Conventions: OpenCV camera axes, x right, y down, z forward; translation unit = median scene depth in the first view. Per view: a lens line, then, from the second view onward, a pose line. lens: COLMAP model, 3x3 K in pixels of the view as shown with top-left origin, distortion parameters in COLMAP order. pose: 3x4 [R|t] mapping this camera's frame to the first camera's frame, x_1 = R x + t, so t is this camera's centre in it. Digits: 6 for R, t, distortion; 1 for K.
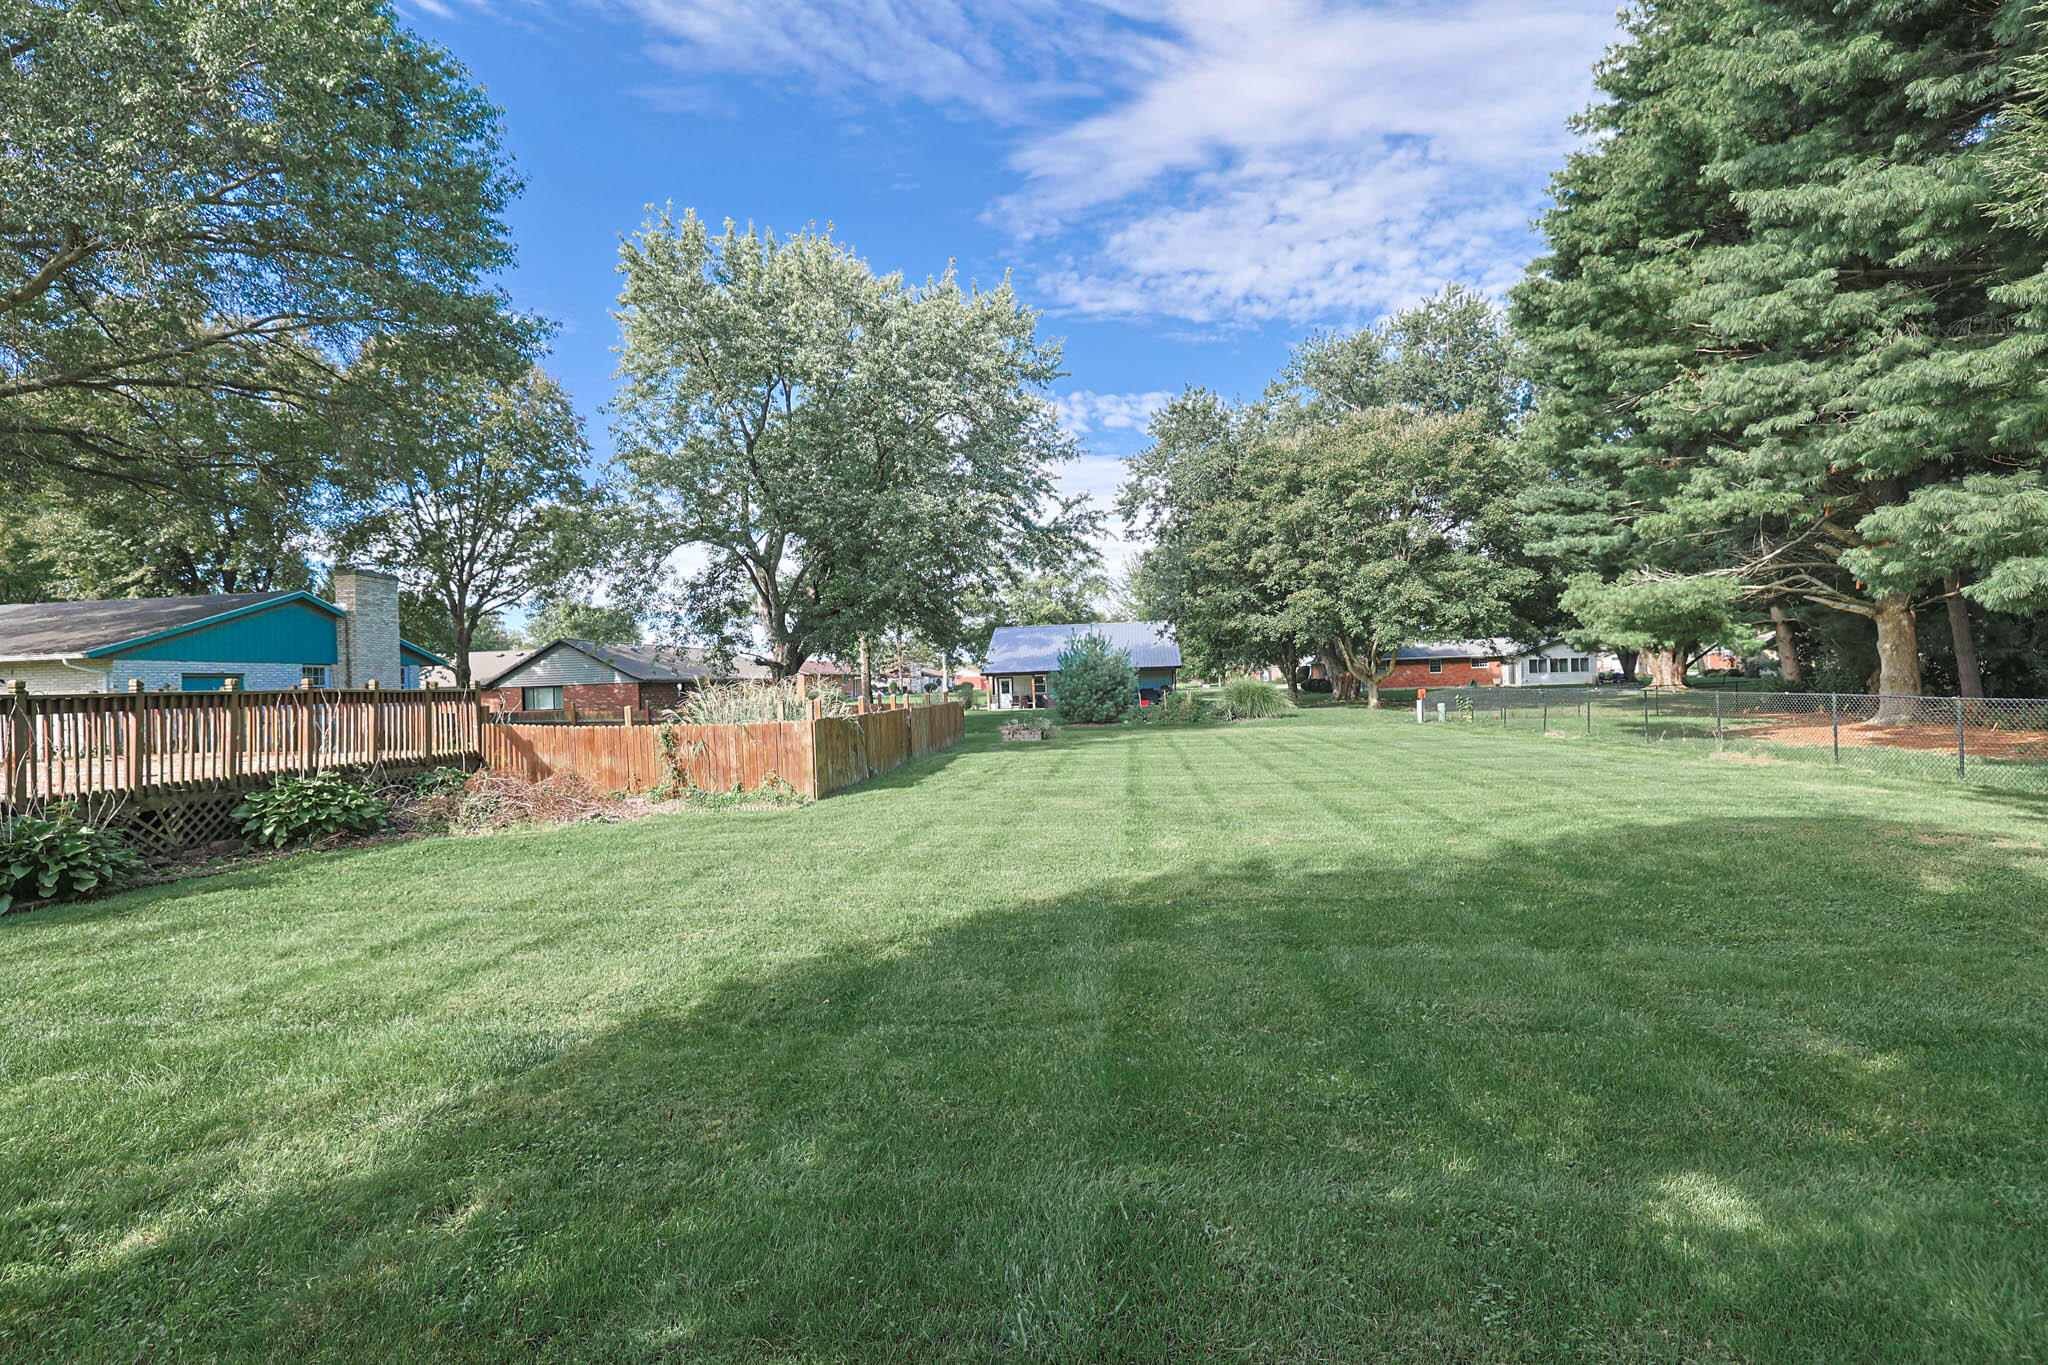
lens RADIAL K [[928.6, 0, 1018.9], [0, 928.6, 682.3], [0, 0, 1]] dist [-0.036924, 0.011202]
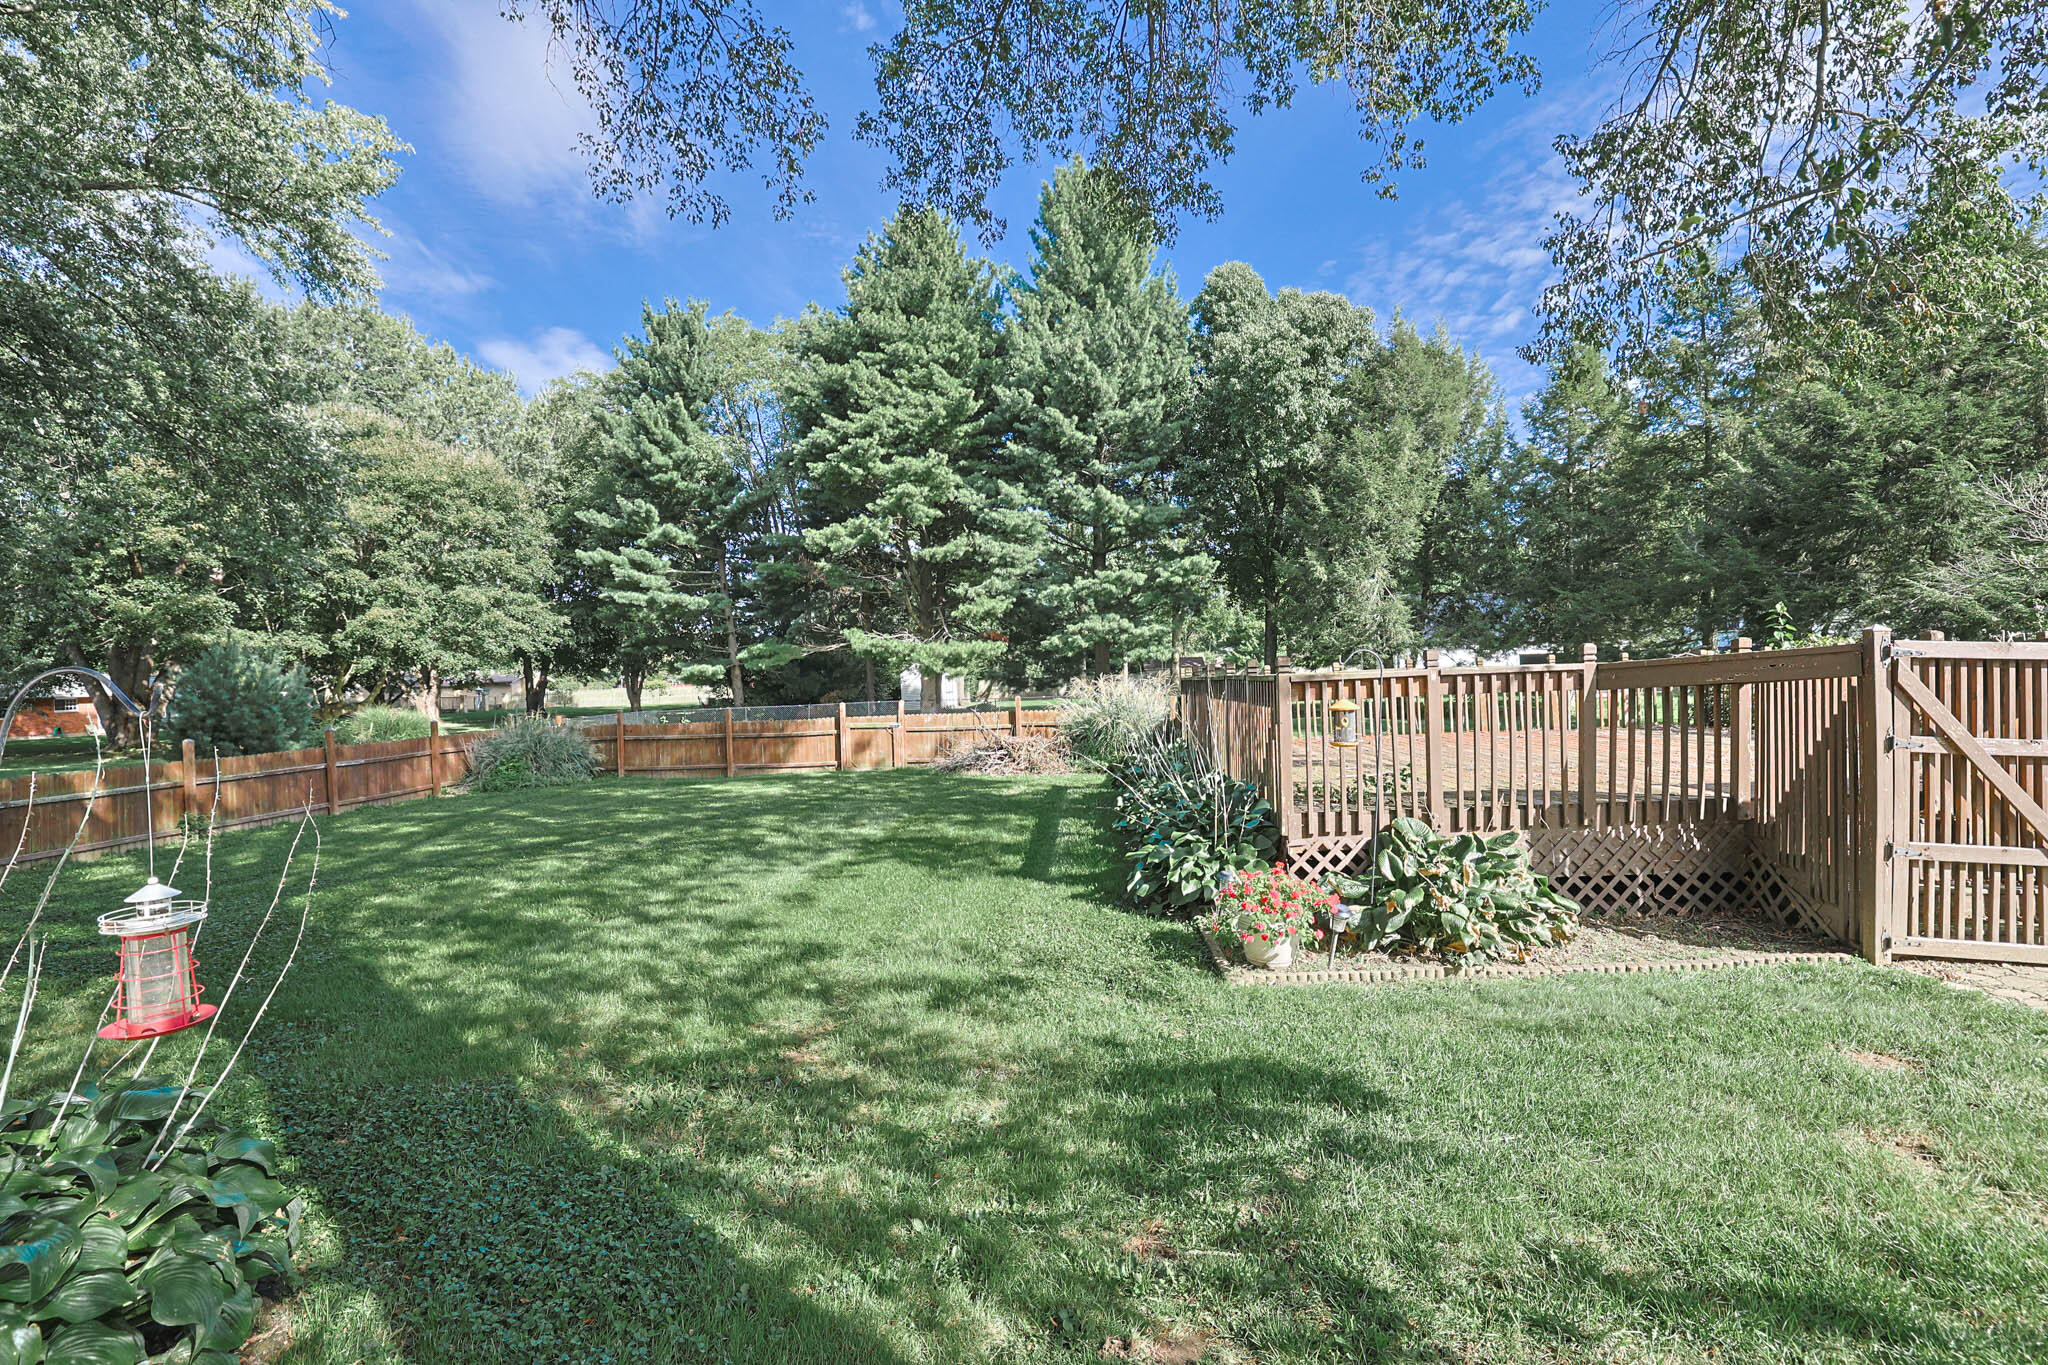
lens RADIAL K [[928.6, 0, 1015.0], [0, 928.6, 672.1], [0, 0, 1]] dist [-0.036924, 0.011202]
pose [[-0.020971, 0.032178, 0.999262, -0.798791], [0.036740, 0.998832, -0.031394, 0.012147], [-0.999105, 0.036054, -0.022129, 0.628824]]
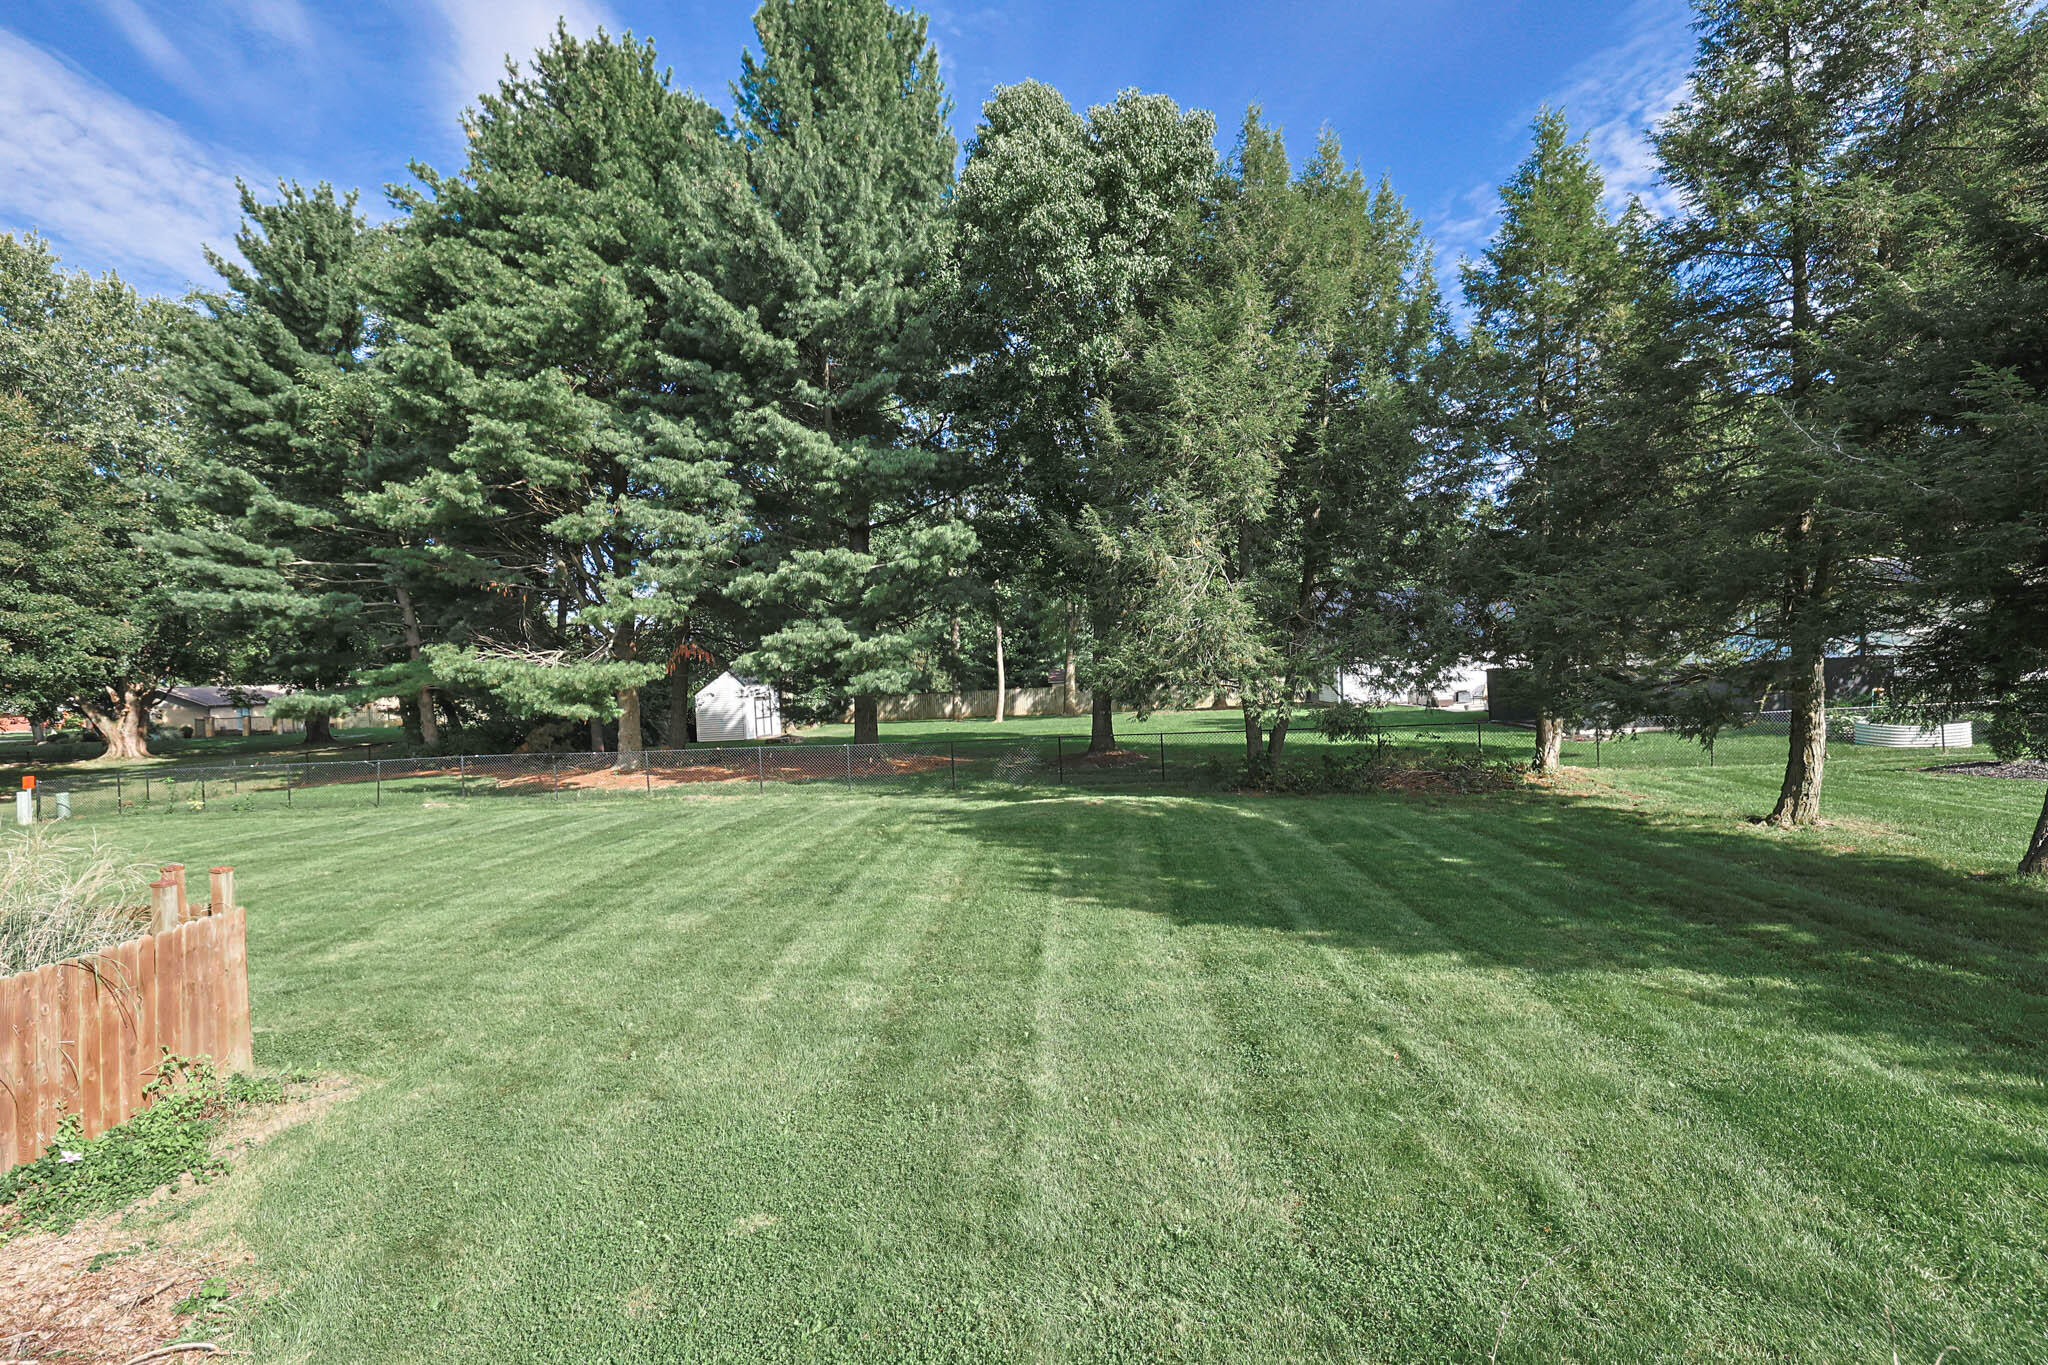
lens RADIAL K [[928.6, 0, 1011.9], [0, 928.6, 674.2], [0, 0, 1]] dist [-0.036924, 0.011202]
pose [[-0.012564, 0.030783, 0.999447, -0.344395], [0.042232, 0.998650, -0.030228, -0.022959], [-0.999029, 0.041829, -0.013847, 0.312753]]
